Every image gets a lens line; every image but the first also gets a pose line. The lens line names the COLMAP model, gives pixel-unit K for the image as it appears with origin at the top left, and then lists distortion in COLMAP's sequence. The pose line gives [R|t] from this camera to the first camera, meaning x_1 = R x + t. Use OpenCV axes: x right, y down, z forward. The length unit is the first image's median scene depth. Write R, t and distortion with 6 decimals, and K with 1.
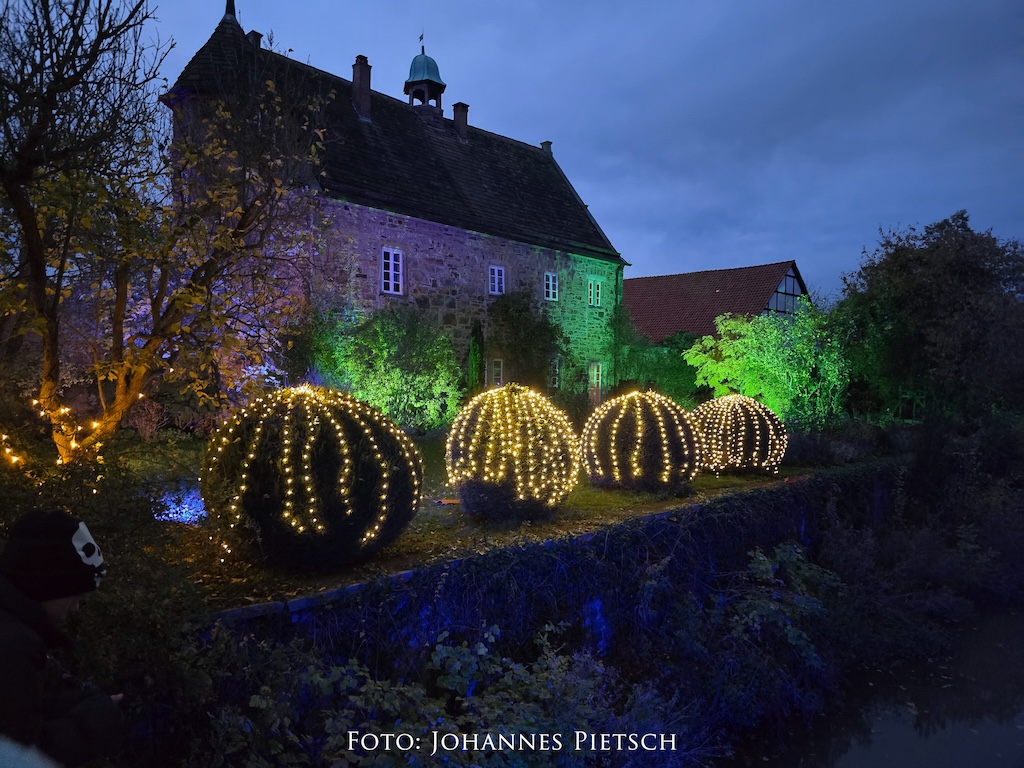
lens RADIAL K [[679.2, 0, 519.6], [0, 679.2, 383.6], [0, 0, 1]] dist [0.111657, -0.100219]
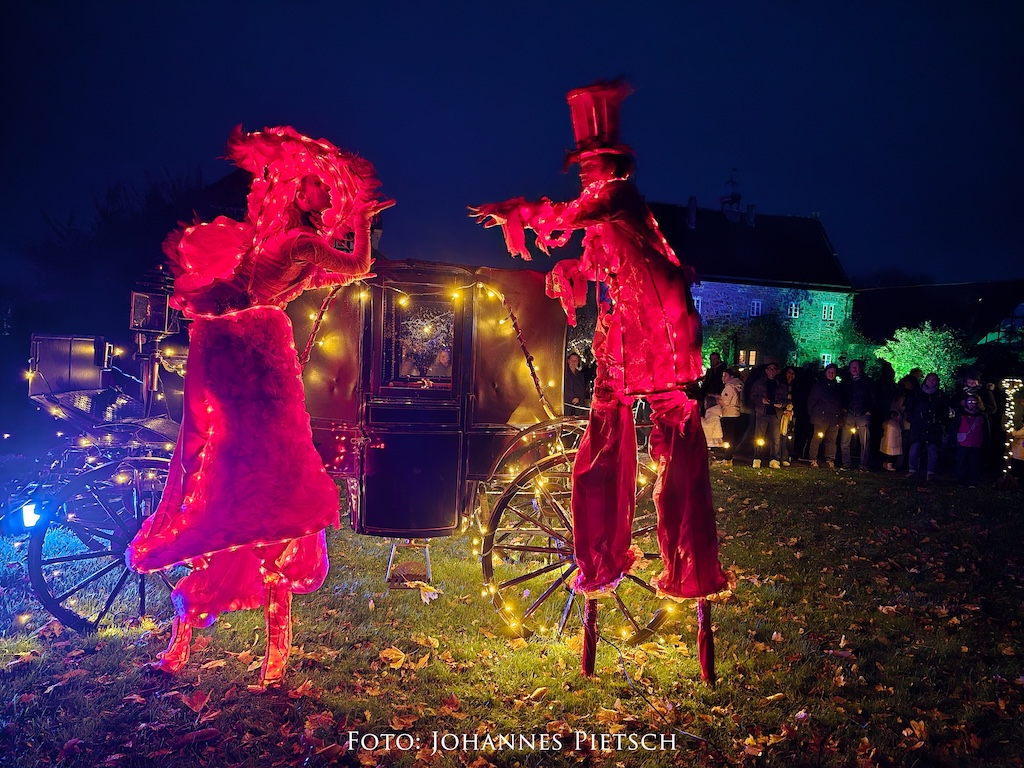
lens RADIAL K [[685.0, 0, 511.3], [0, 685.0, 382.6], [0, 0, 1]] dist [0.077179, -0.064678]
pose [[0.850284, 0.065364, -0.522250, 0.461644], [-0.045268, 0.997664, 0.051164, -0.016422], [0.524374, -0.019862, 0.851257, -1.129709]]
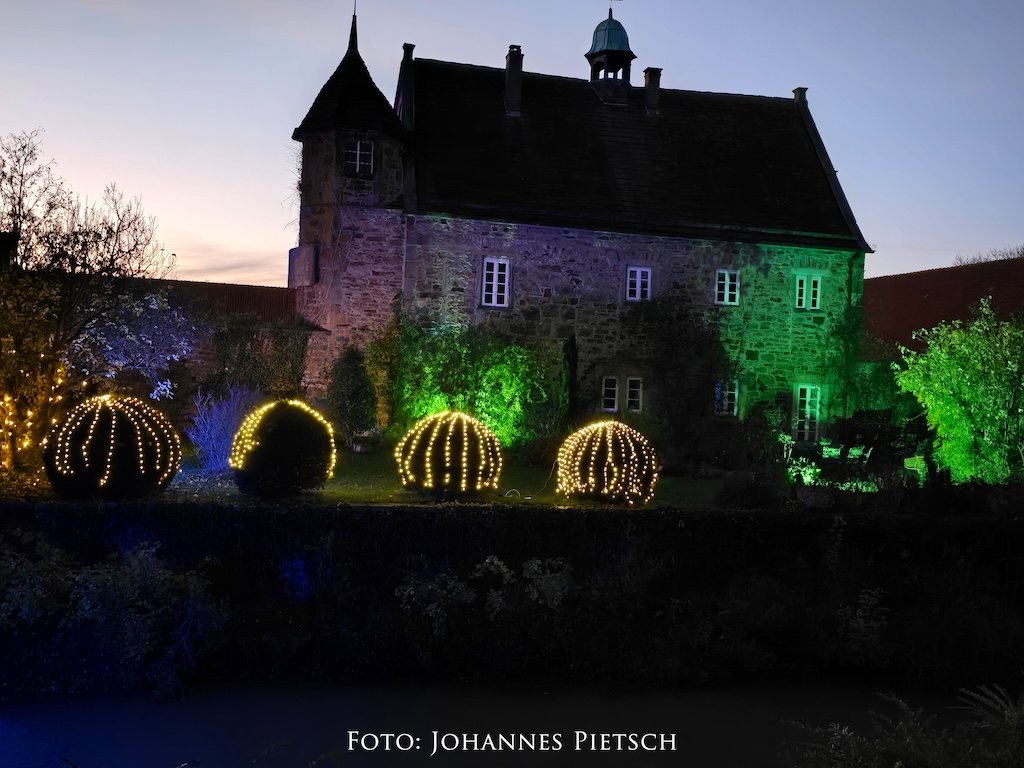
lens RADIAL K [[1062.6, 0, 512.0], [0, 1062.6, 384.0], [0, 0, 1]] dist [0.151244, -0.012191]
pose [[0.845815, 0.025767, -0.532853, 0.616457], [-0.037208, 0.999250, -0.010741, -0.009634], [0.532177, 0.028912, 0.846140, -0.223426]]
